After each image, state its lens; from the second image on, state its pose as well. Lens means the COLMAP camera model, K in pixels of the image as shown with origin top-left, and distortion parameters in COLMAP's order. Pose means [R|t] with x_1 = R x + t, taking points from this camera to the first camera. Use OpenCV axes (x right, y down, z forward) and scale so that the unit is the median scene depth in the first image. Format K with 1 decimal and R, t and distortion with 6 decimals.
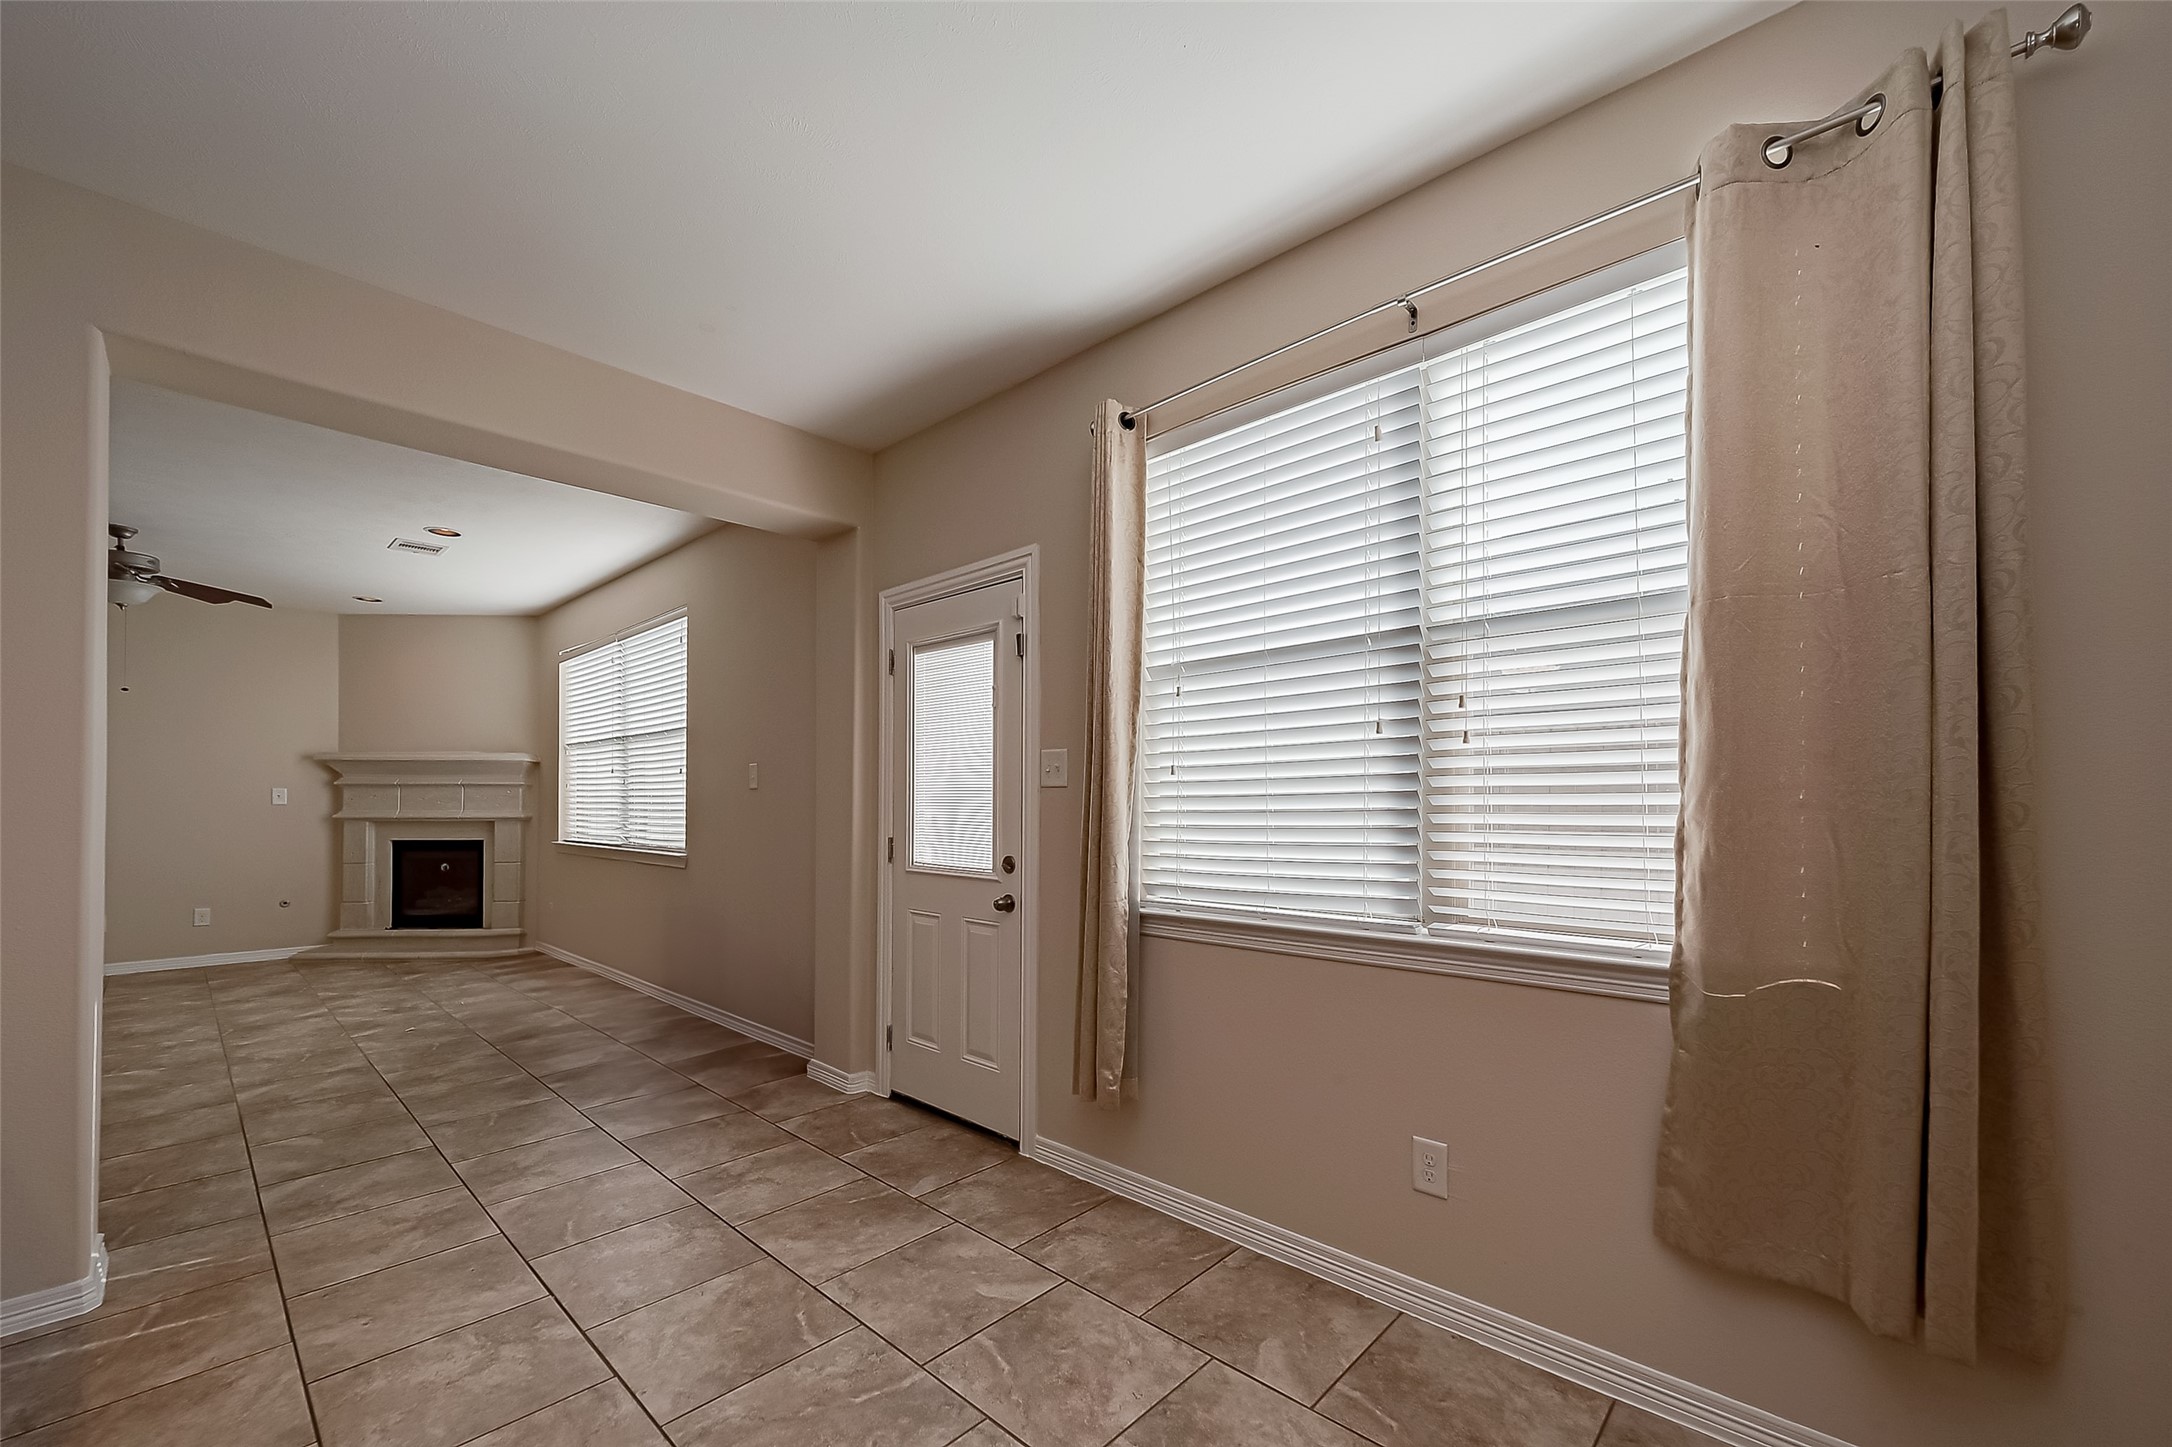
lens RADIAL K [[857.8, 0, 1106.1], [0, 857.8, 795.3], [0, 0, 1]] dist [-0.001148, -0.001044]
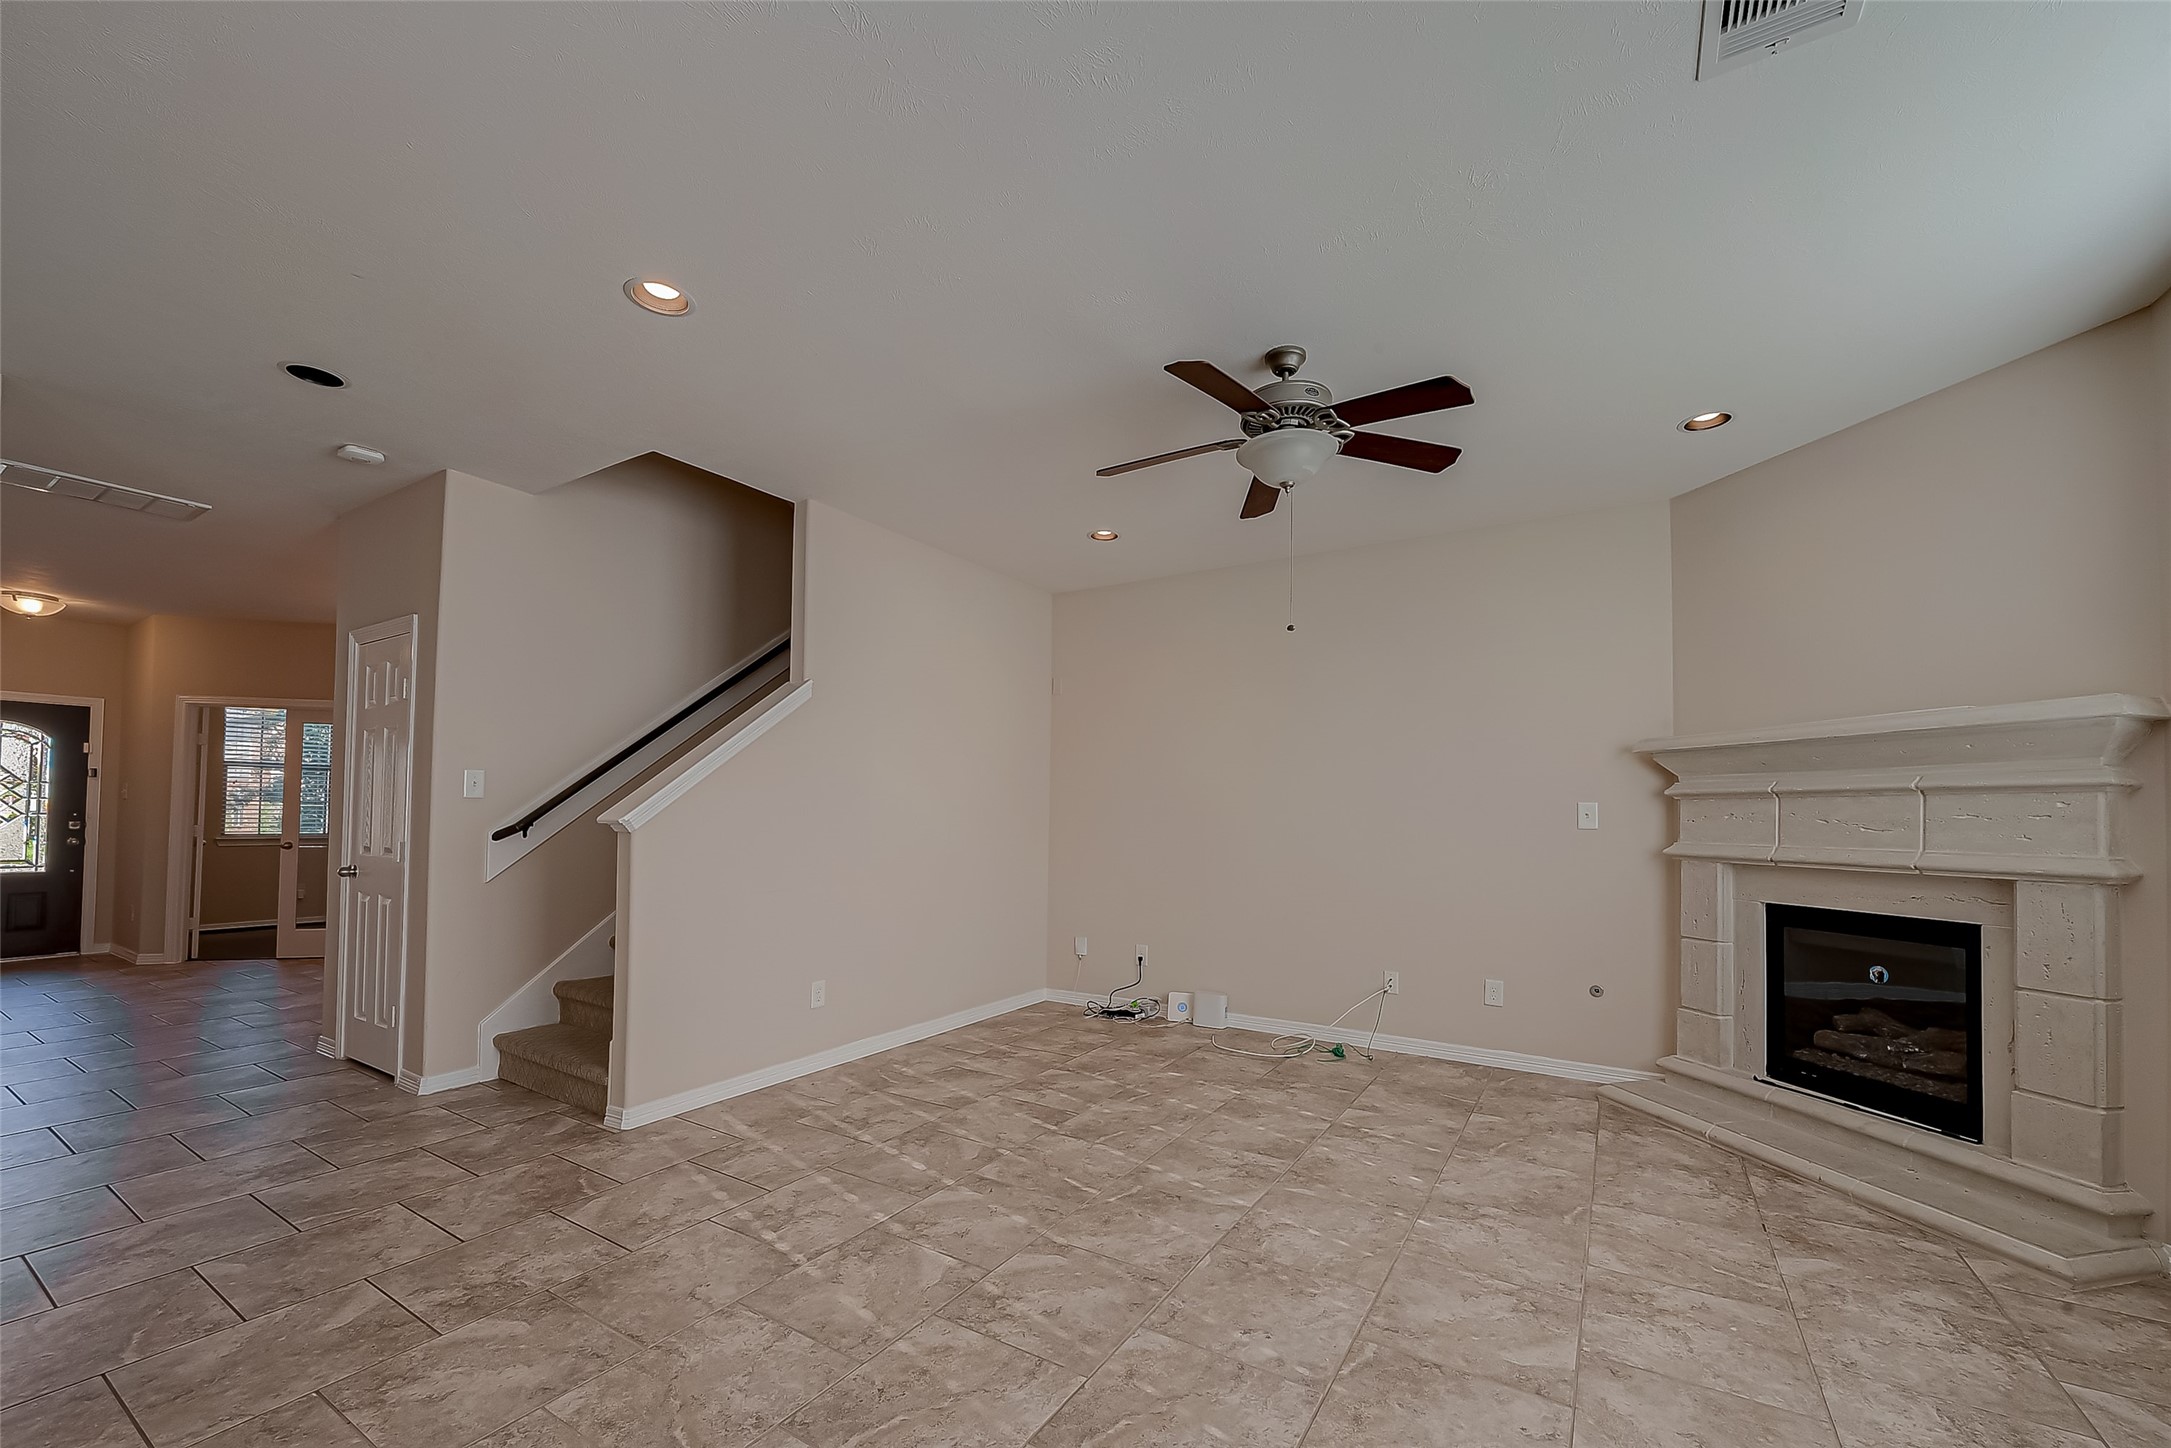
lens RADIAL K [[857.4, 0, 1095.1], [0, 857.4, 792.8], [0, 0, 1]] dist [-0.001148, -0.001044]
pose [[0.181073, -0.024708, -0.983159, -0.911287], [-0.004963, 0.999649, -0.026037, 0.006163], [0.983457, 0.009594, 0.180887, 1.162897]]
